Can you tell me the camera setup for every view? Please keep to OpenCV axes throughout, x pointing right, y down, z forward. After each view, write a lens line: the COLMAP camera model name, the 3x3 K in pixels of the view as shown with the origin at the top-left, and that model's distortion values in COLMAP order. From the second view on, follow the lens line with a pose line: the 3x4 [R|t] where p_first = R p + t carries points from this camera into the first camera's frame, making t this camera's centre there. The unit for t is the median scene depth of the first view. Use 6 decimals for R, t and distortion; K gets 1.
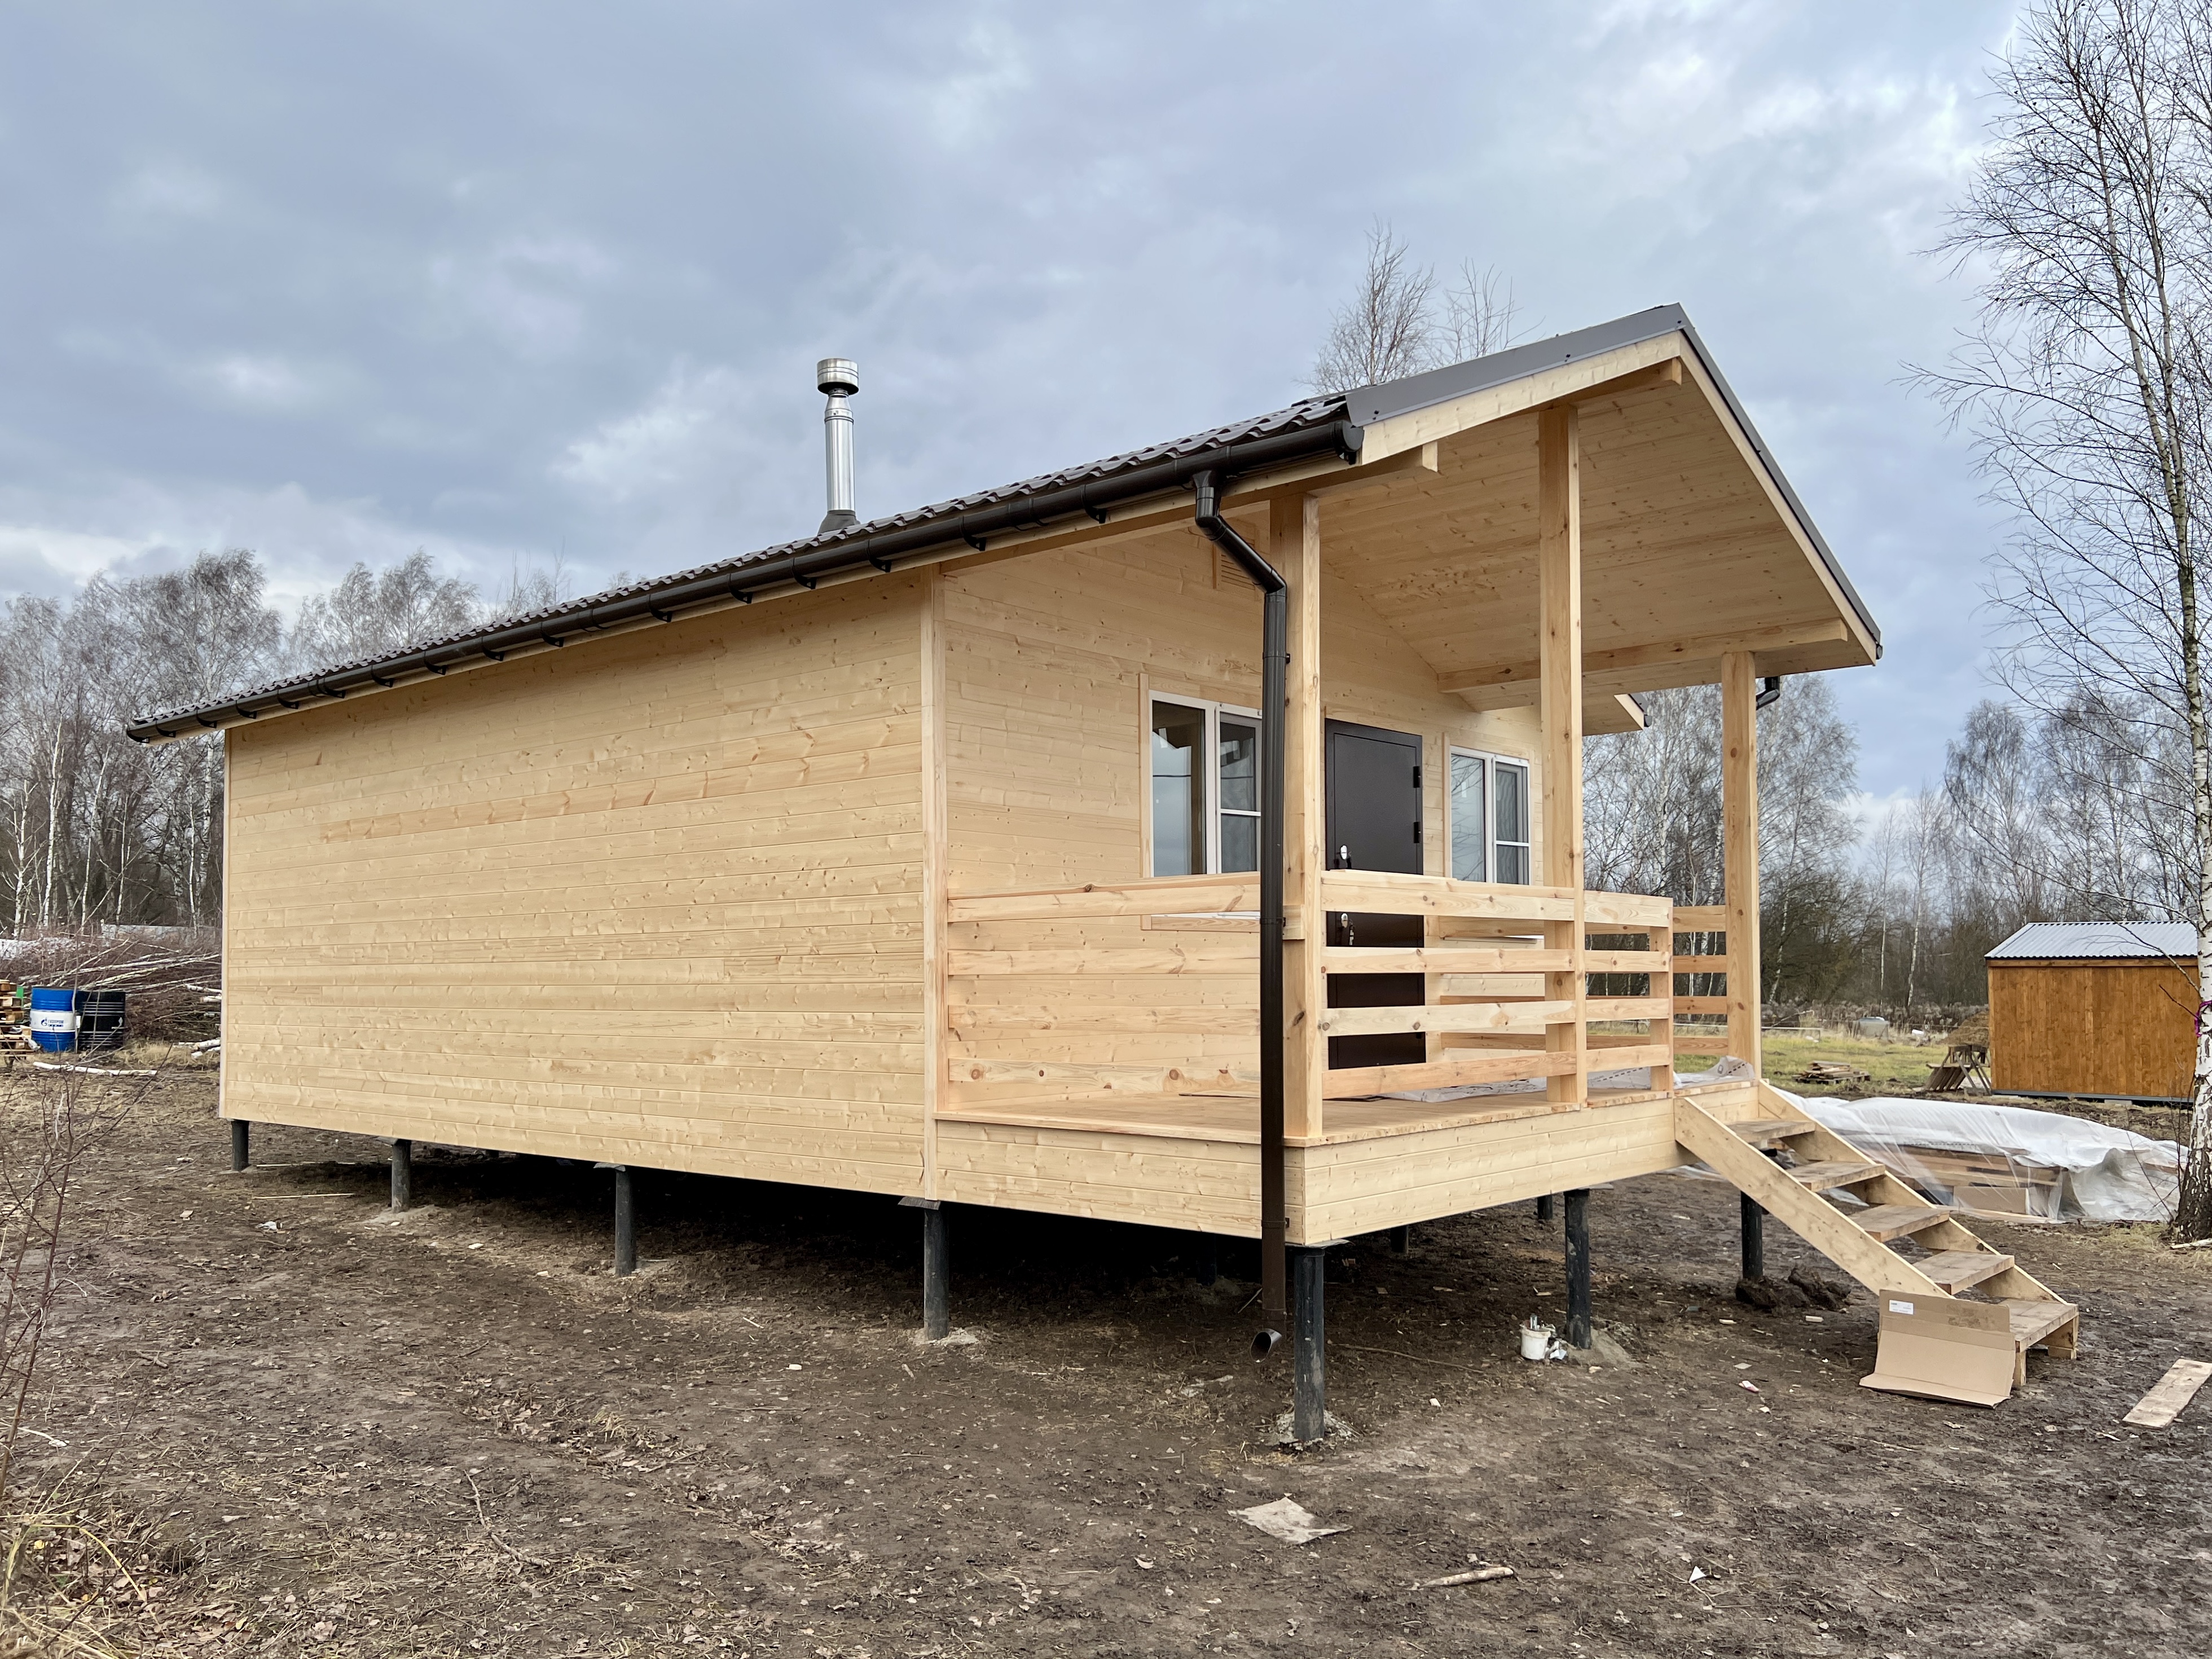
lens RADIAL K [[1701.6, 0, 1104.5], [0, 1701.6, 878.1], [0, 0, 1]] dist [0.051448, -0.062157]
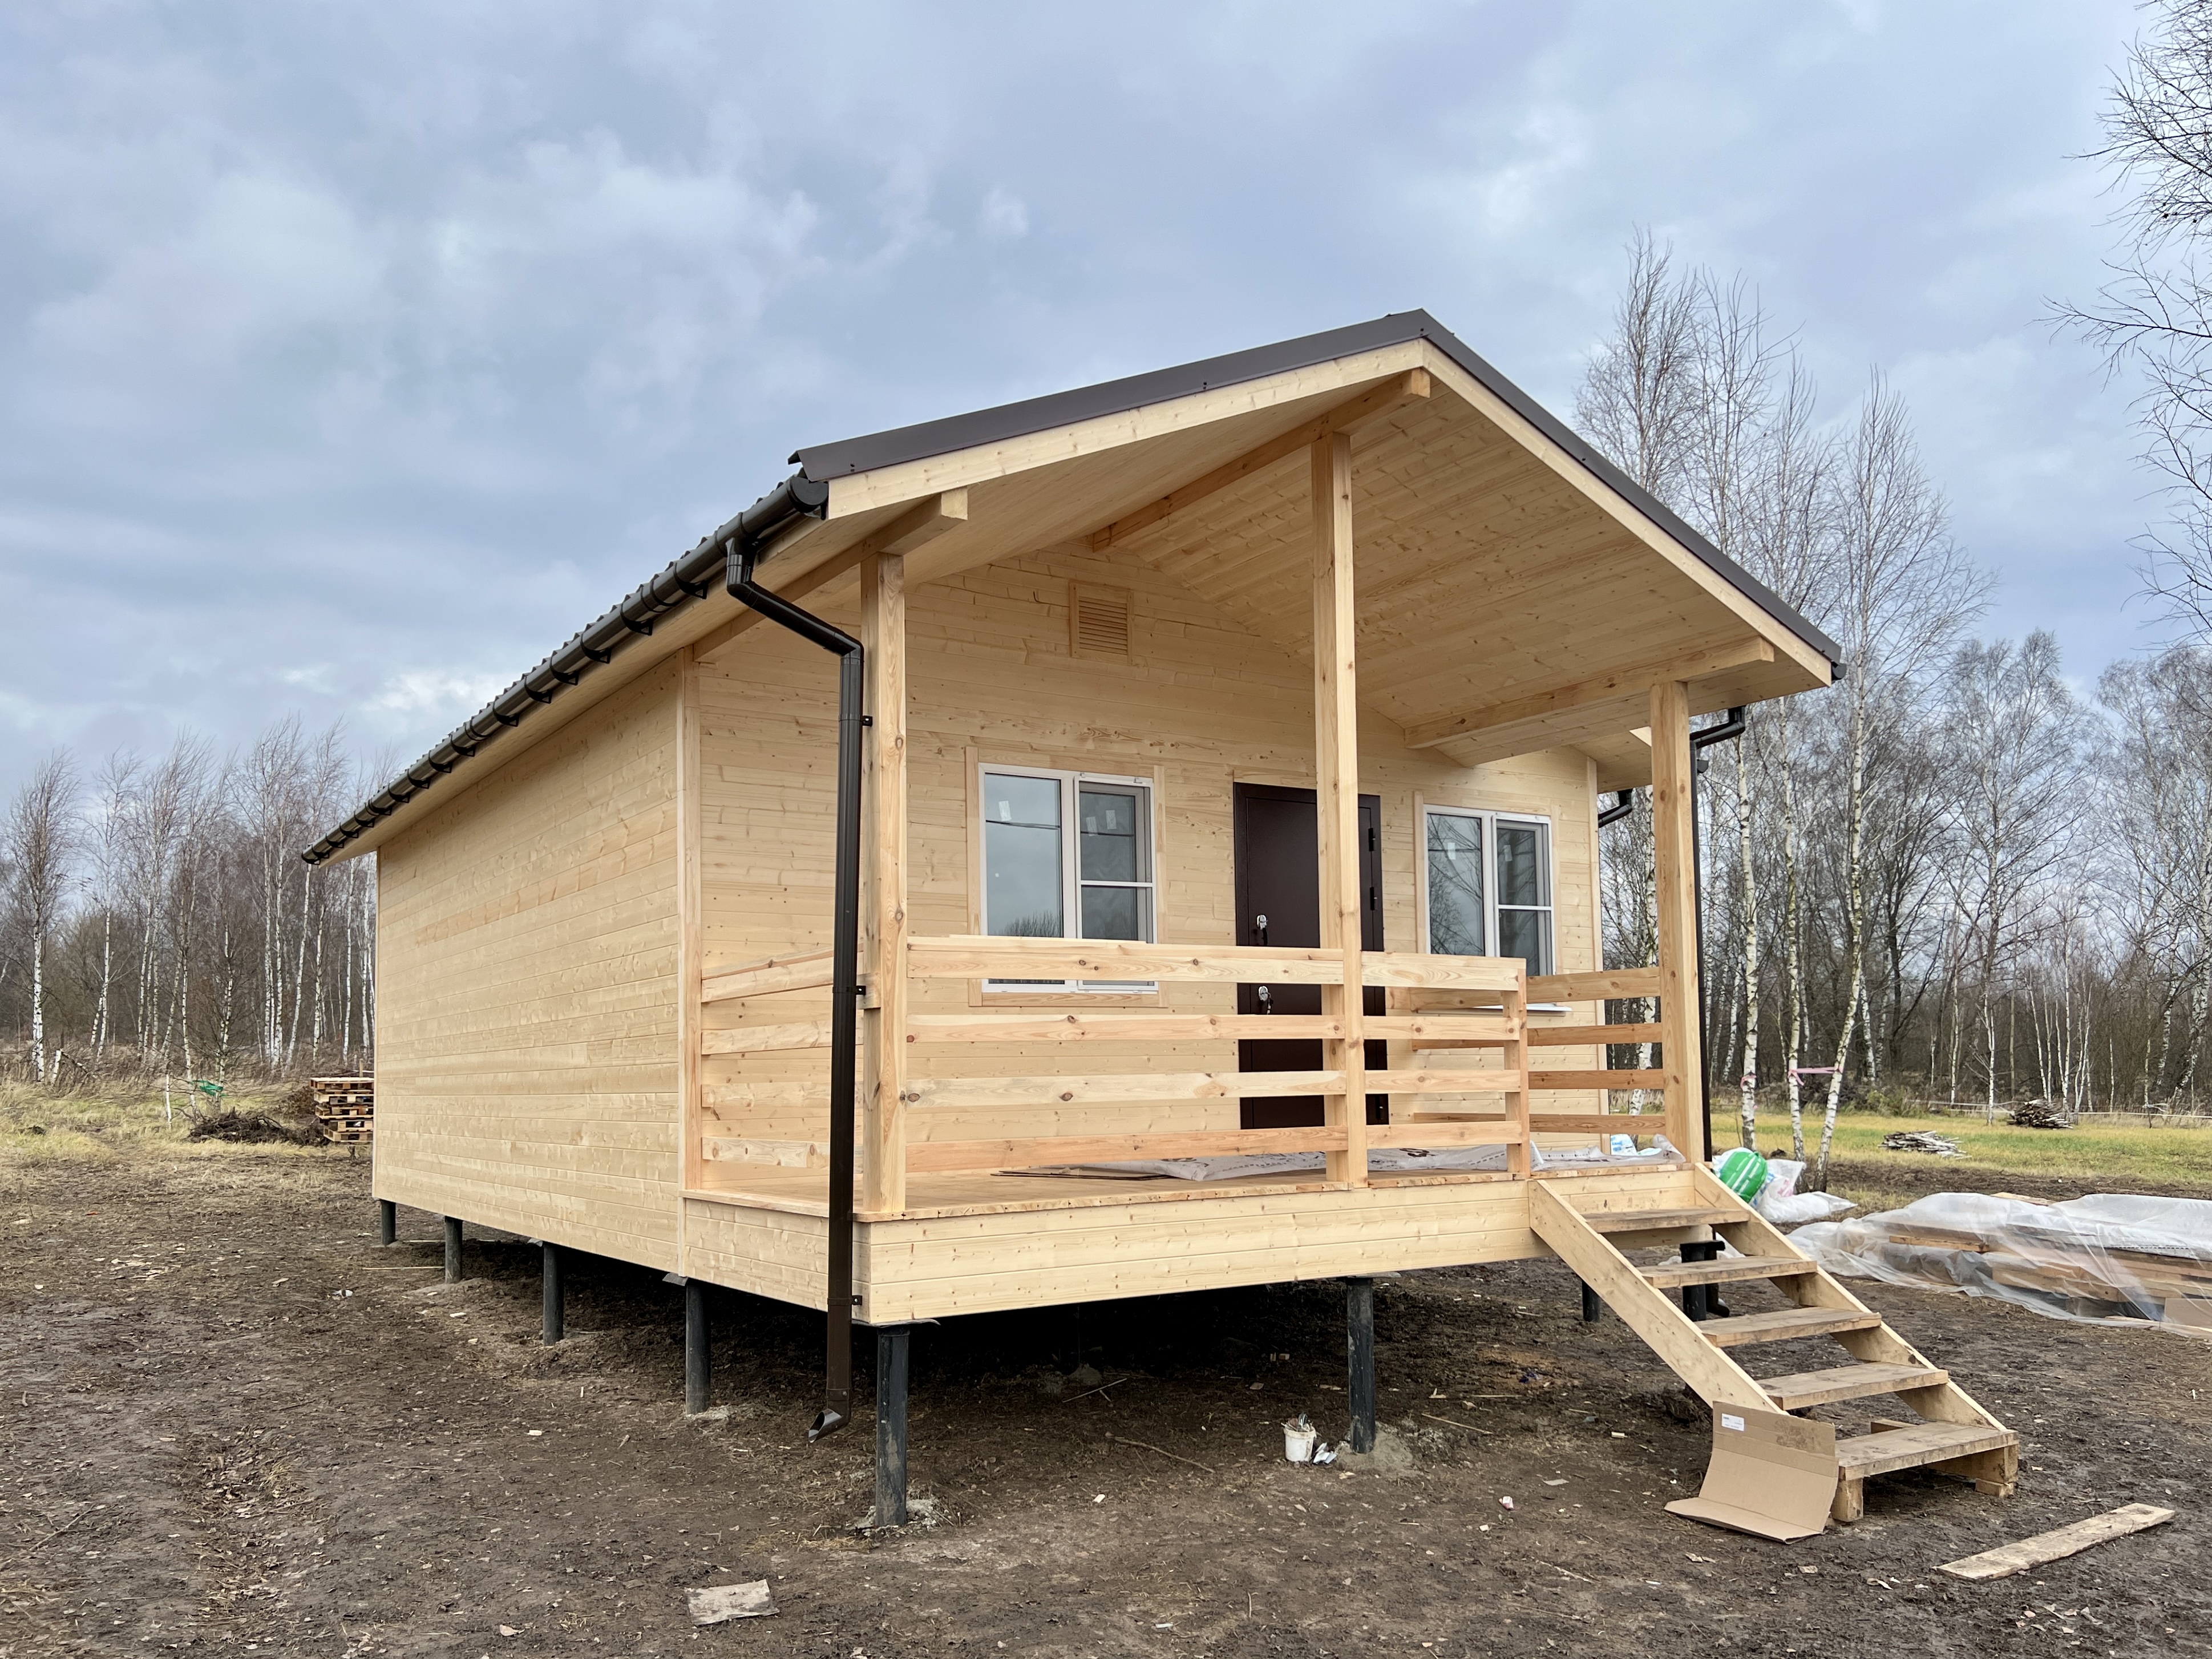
lens RADIAL K [[1731.5, 0, 1118.4], [0, 1731.5, 928.7], [0, 0, 1]] dist [0.052974, -0.064979]
pose [[0.962583, -0.033924, -0.268855, 0.418313], [0.026908, 0.999195, -0.029741, 0.019365], [0.269648, 0.021394, 0.962721, 0.065451]]
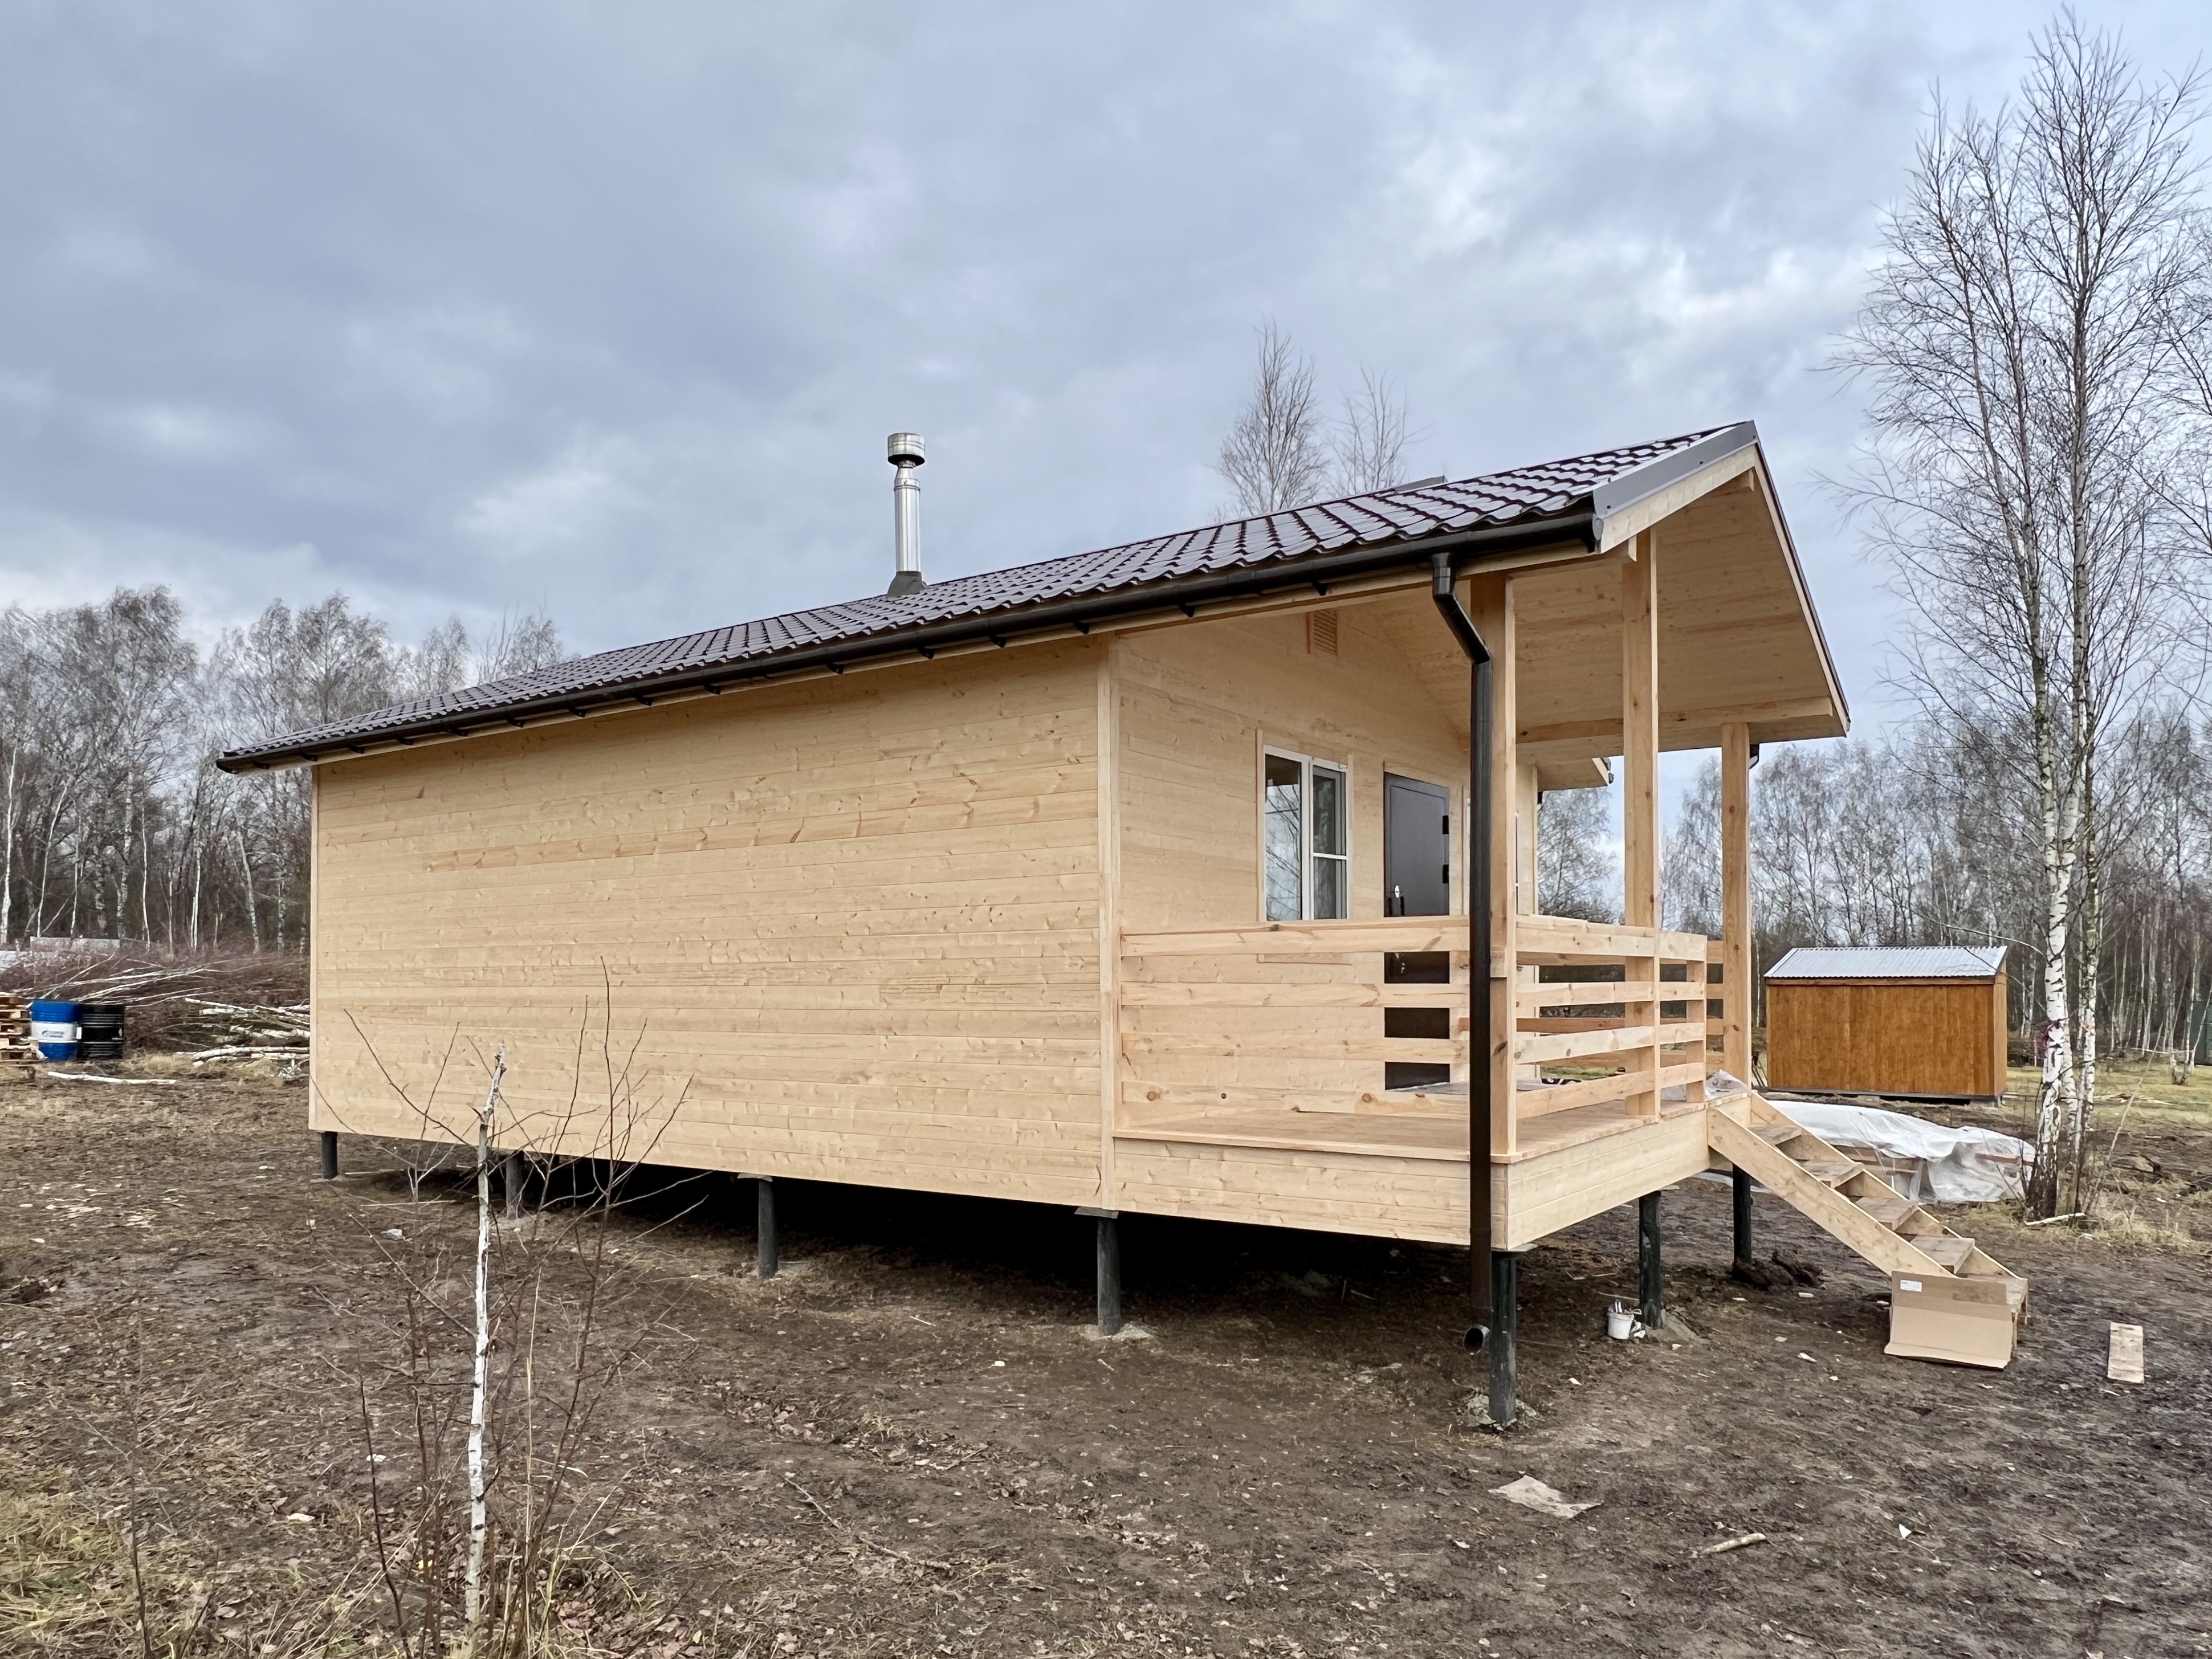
lens RADIAL K [[1502.6, 0, 1118.0], [0, 1502.6, 930.0], [0, 0, 1]] dist [0.000175, -0.002485]
pose [[0.993785, 0.007170, 0.111082, -0.197067], [-0.009336, 0.999776, 0.018990, -0.009007], [-0.110921, -0.019909, 0.993630, 0.041236]]
